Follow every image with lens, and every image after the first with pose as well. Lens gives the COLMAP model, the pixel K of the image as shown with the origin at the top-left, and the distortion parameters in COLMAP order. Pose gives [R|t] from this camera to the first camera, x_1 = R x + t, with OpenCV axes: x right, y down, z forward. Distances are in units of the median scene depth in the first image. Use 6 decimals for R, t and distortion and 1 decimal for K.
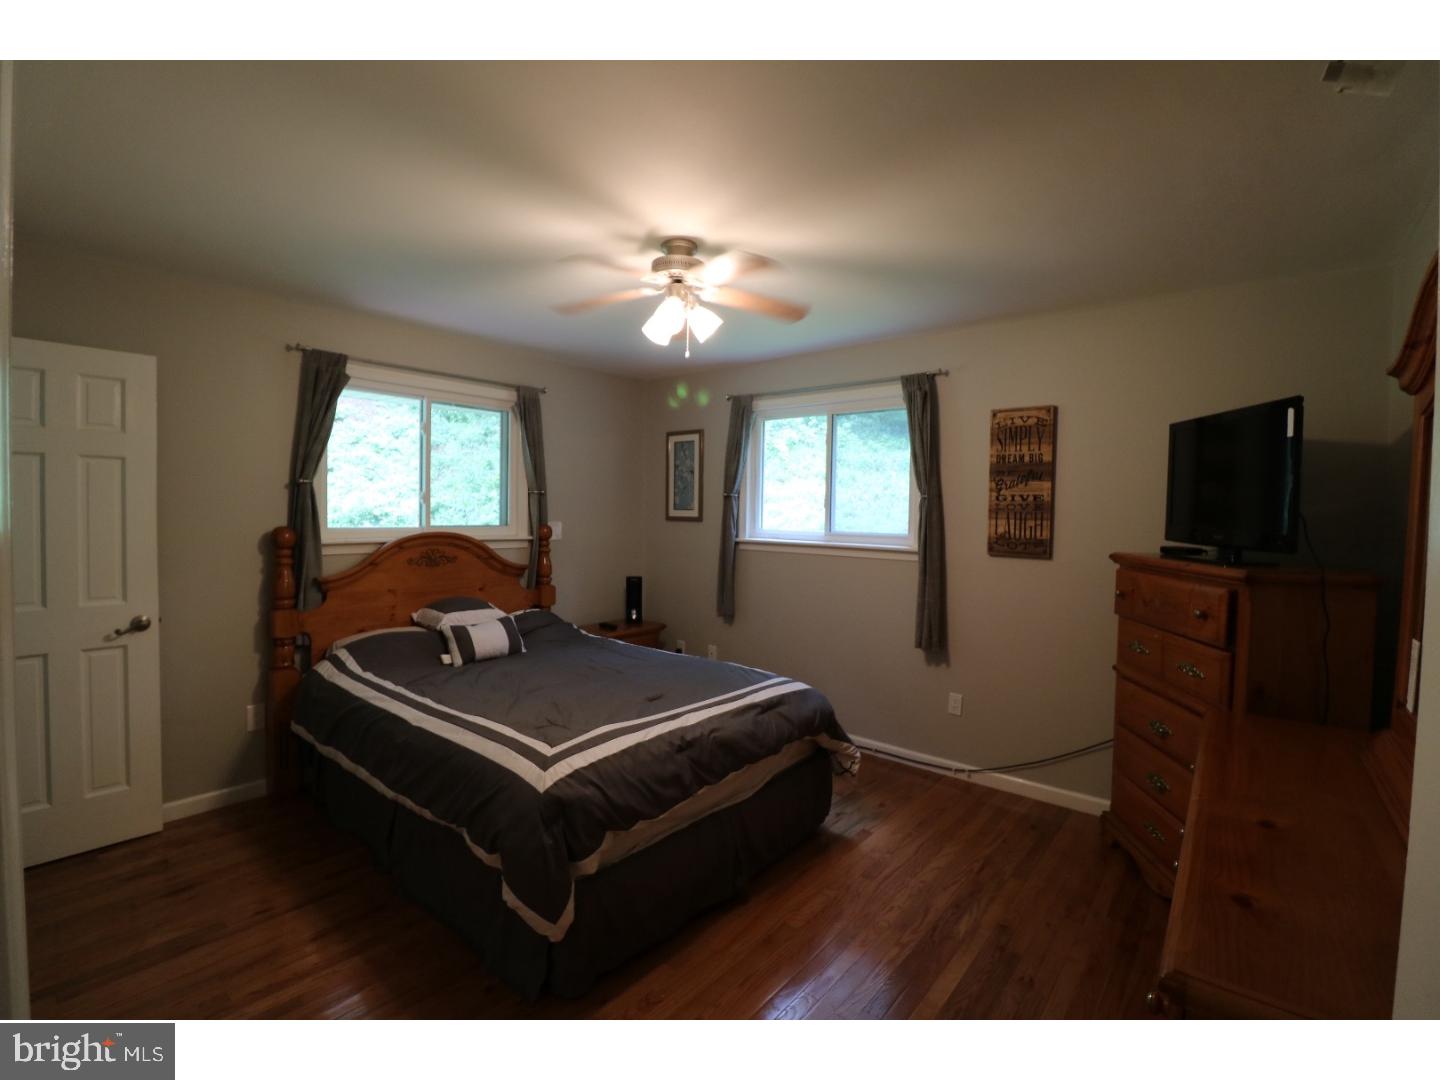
lens RADIAL K [[663.5, 0, 706.2], [0, 663.5, 528.1], [0, 0, 1]] dist [-0.000353, -0.013057]
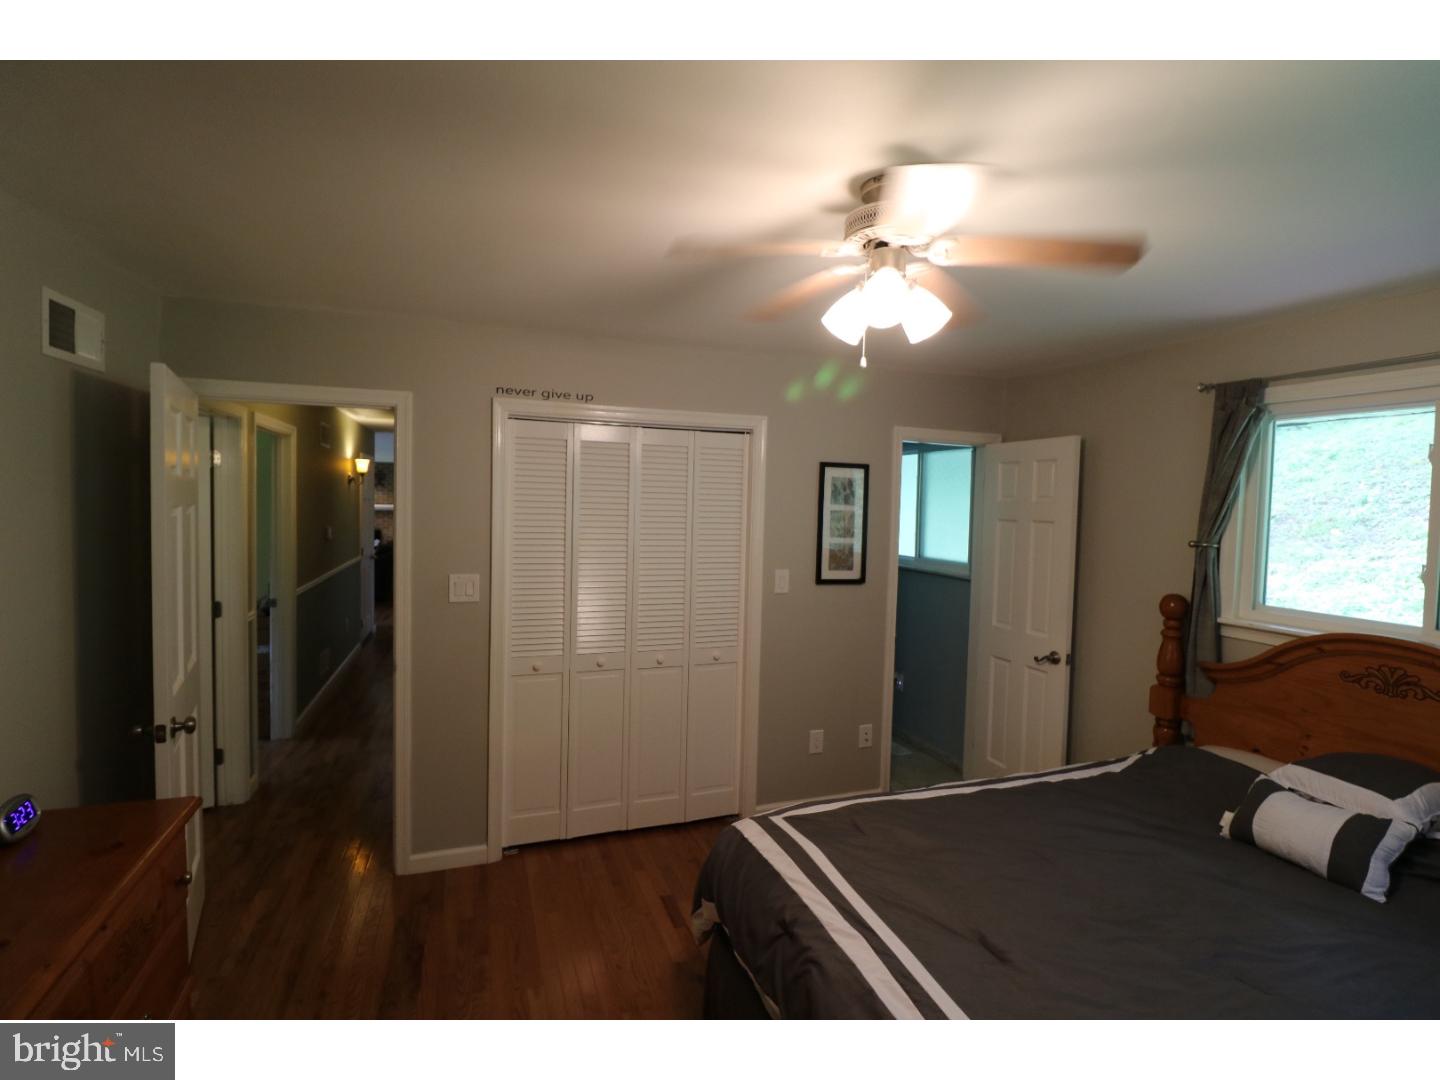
lens RADIAL K [[663.5, 0, 706.2], [0, 663.5, 528.1], [0, 0, 1]] dist [-0.000353, -0.013057]
pose [[-0.494865, -0.005316, -0.868954, 0.443426], [-0.074567, 0.996553, 0.036368, -0.075934], [0.865765, 0.082792, -0.493555, 0.901931]]
